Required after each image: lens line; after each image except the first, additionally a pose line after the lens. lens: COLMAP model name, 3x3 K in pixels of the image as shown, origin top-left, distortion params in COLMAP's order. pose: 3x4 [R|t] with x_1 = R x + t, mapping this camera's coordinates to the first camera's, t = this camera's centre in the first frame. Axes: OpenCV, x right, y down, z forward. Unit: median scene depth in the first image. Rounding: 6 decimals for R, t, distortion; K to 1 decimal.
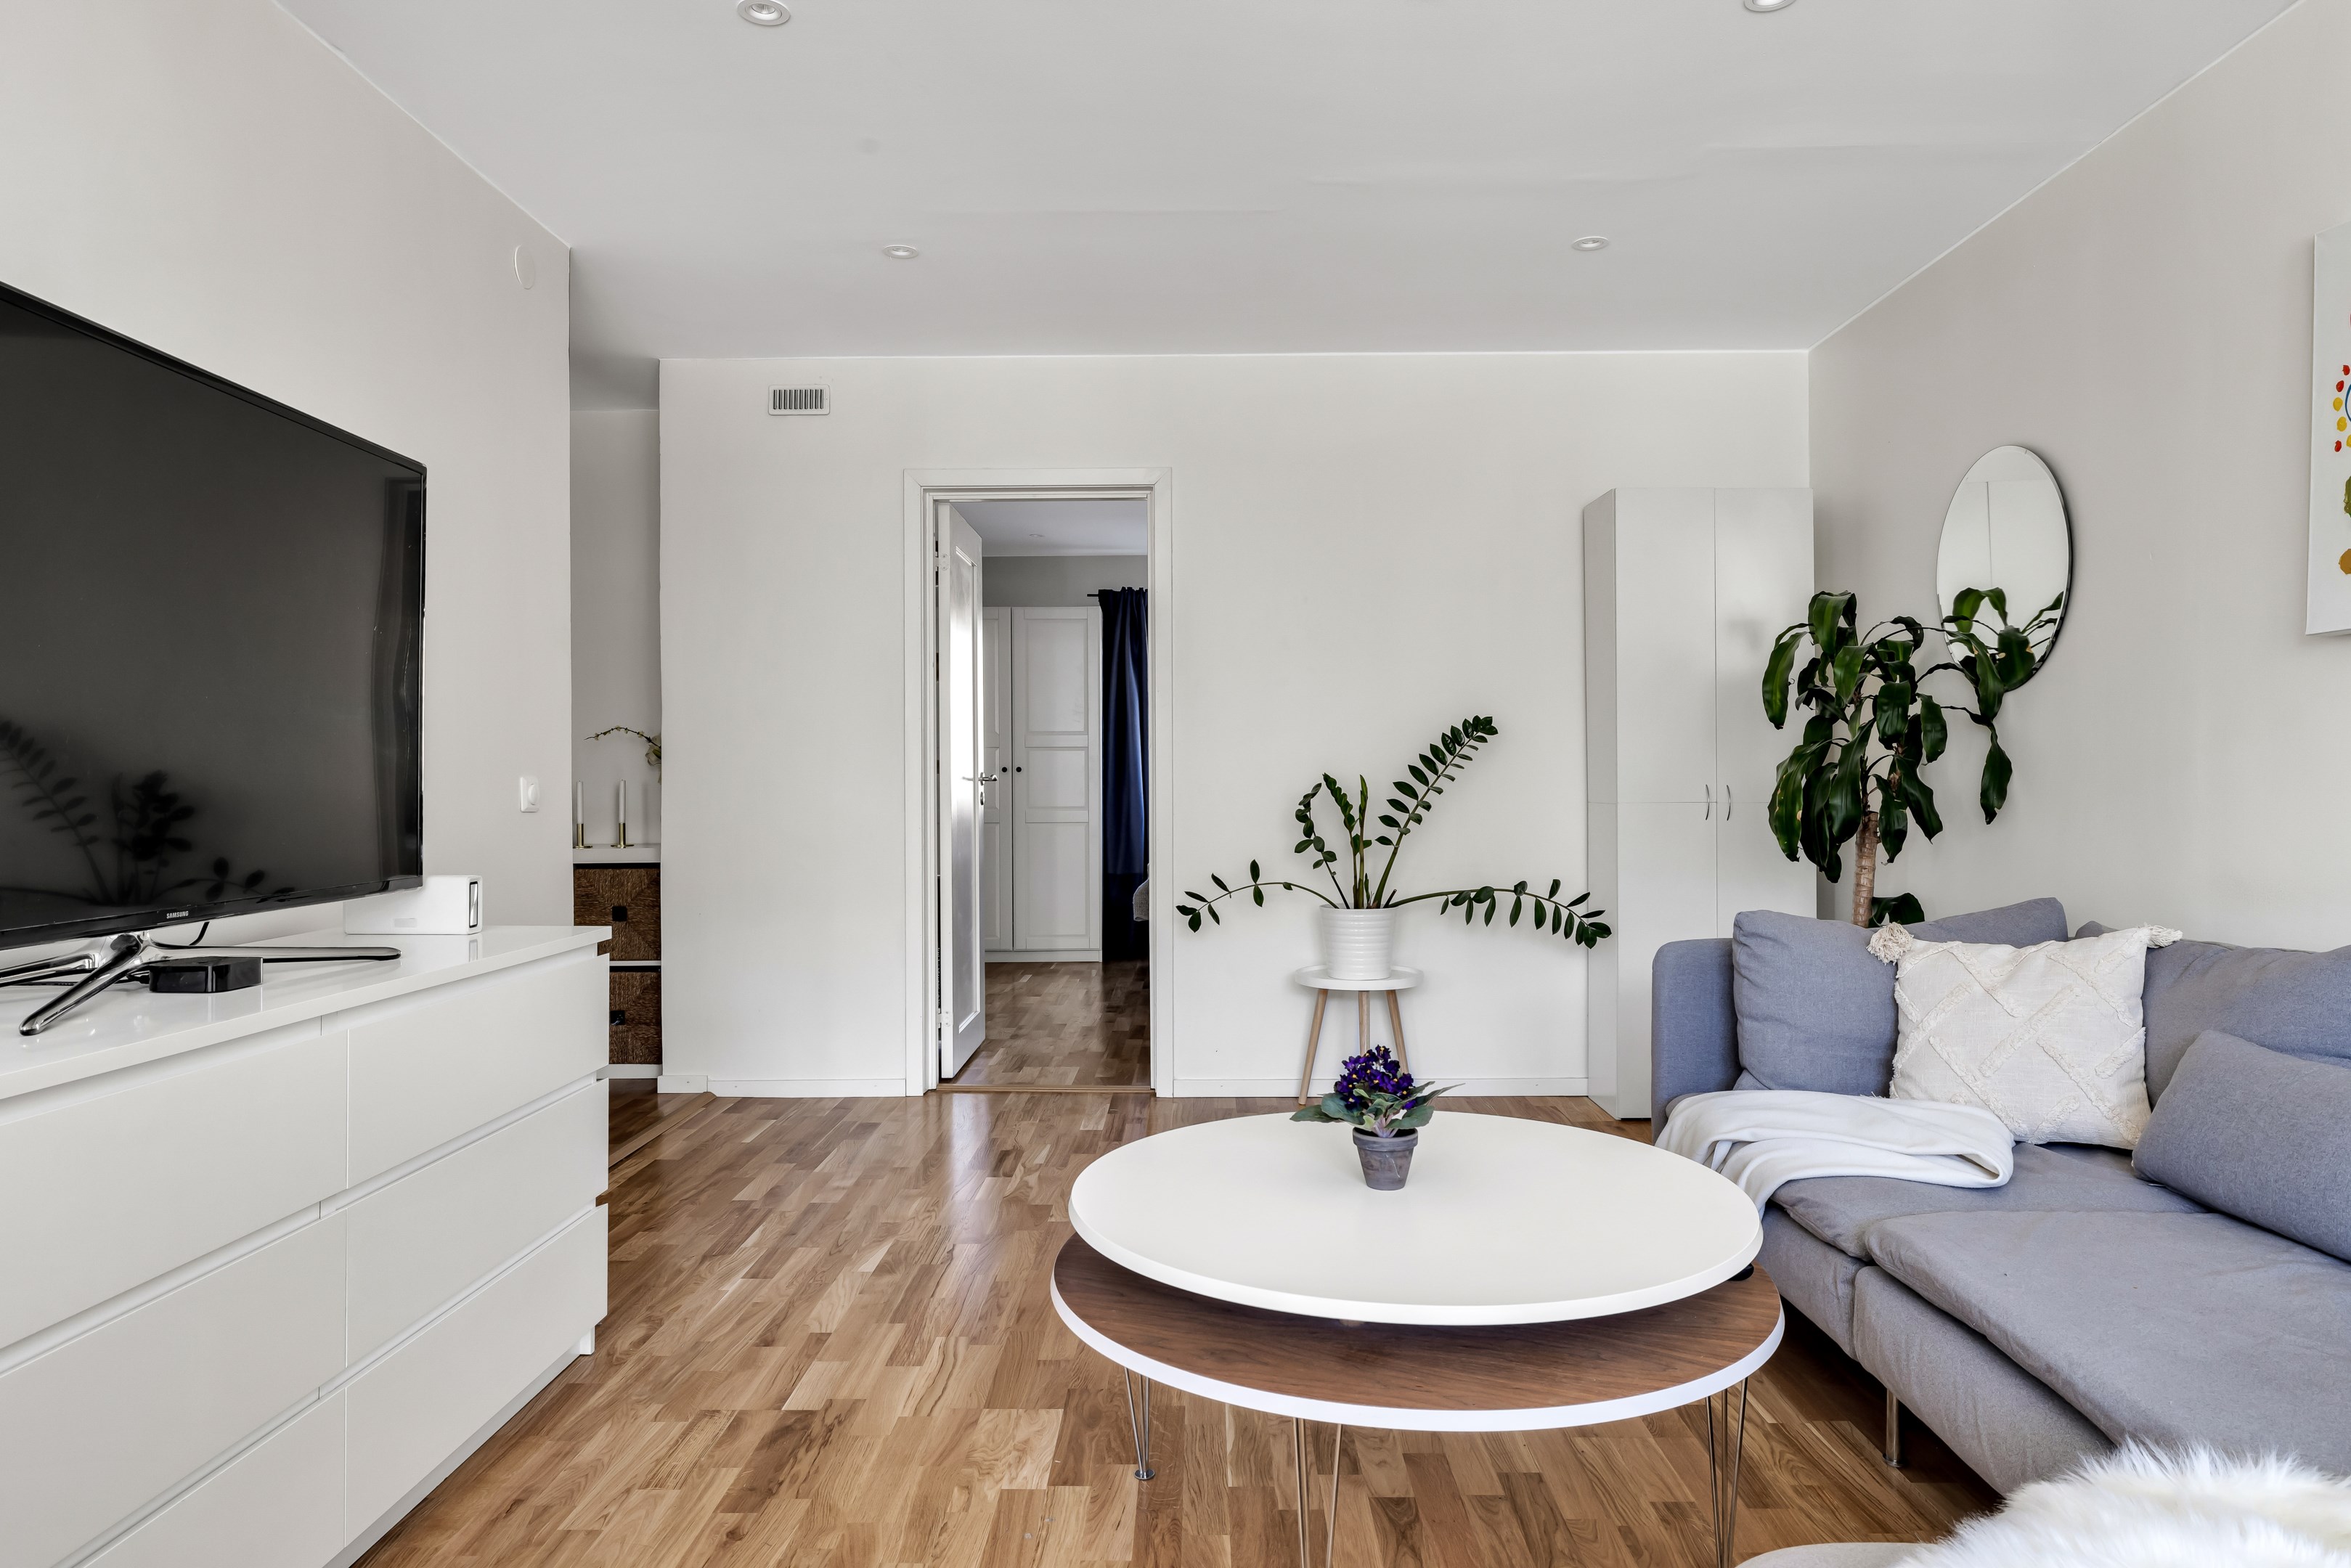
lens RADIAL K [[1375.6, 0, 1175.5], [0, 1375.6, 784.0], [0, 0, 1]] dist [-0.000460, -0.000152]
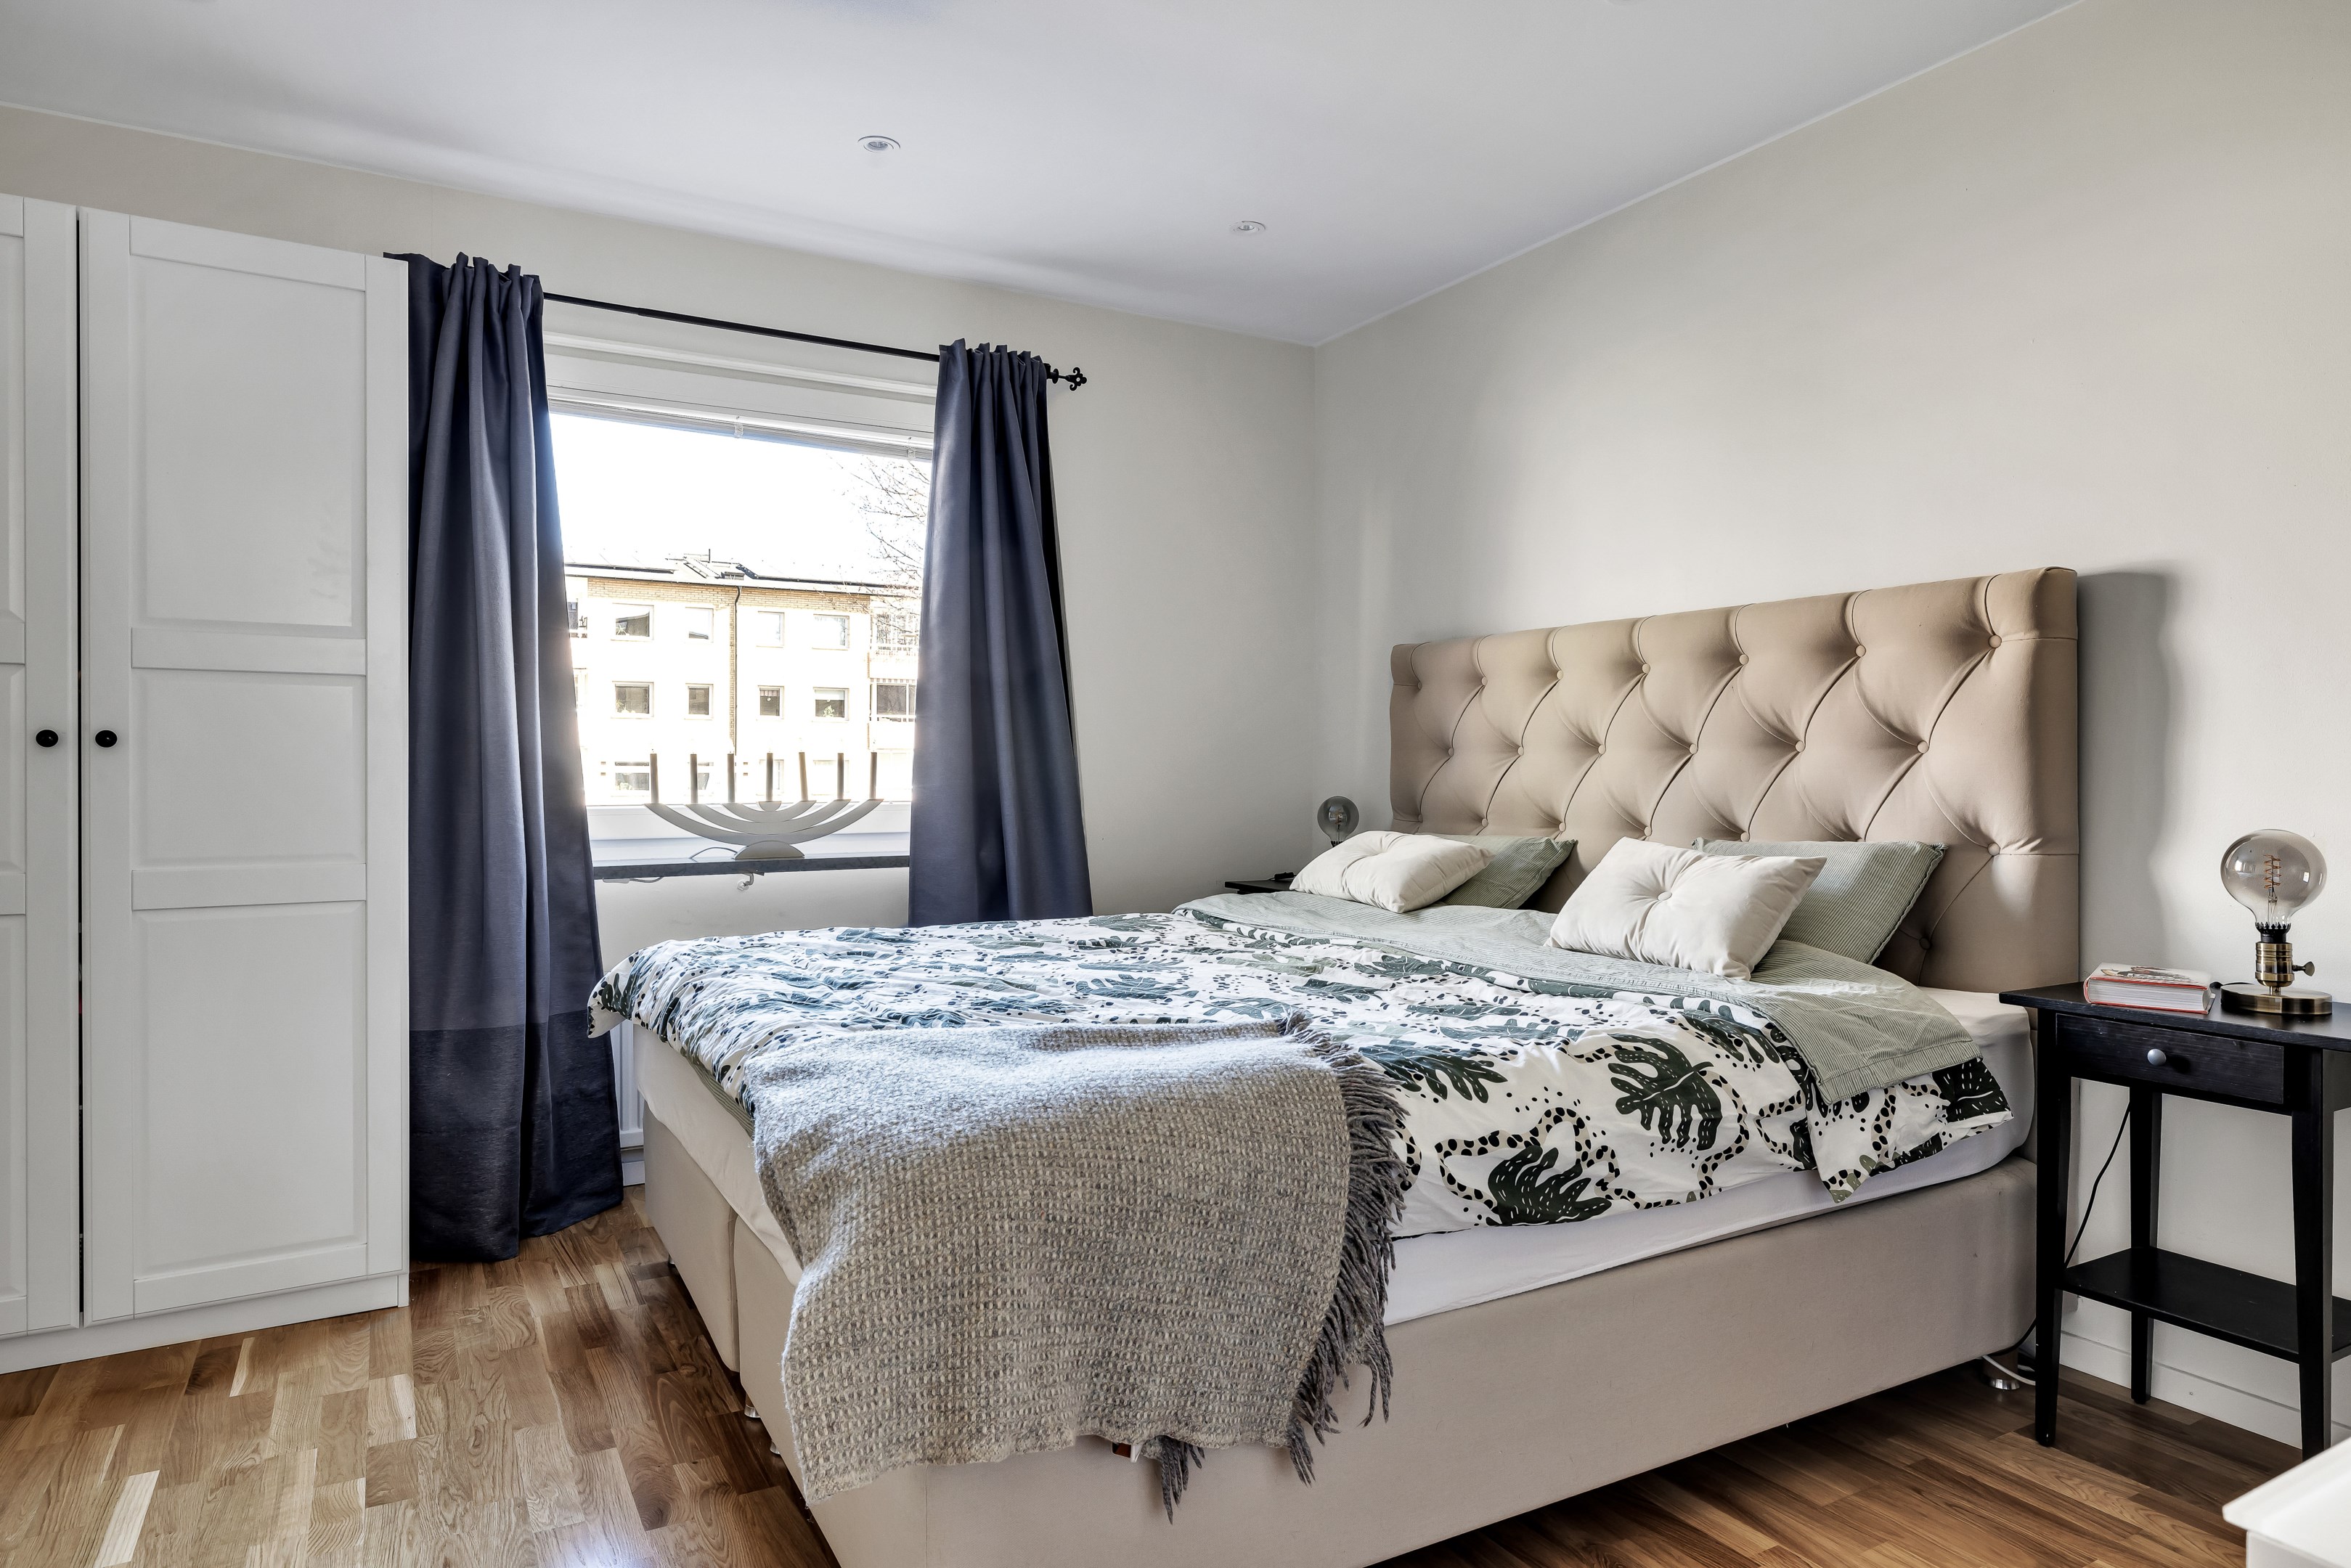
lens RADIAL K [[1375.6, 0, 1175.5], [0, 1375.6, 784.0], [0, 0, 1]] dist [-0.000460, -0.000152]
pose [[0.857262, -0.000321, 0.514881, -0.067041], [0.004537, 0.999966, -0.006931, 0.002905], [-0.514861, 0.008278, 0.857234, 0.611416]]
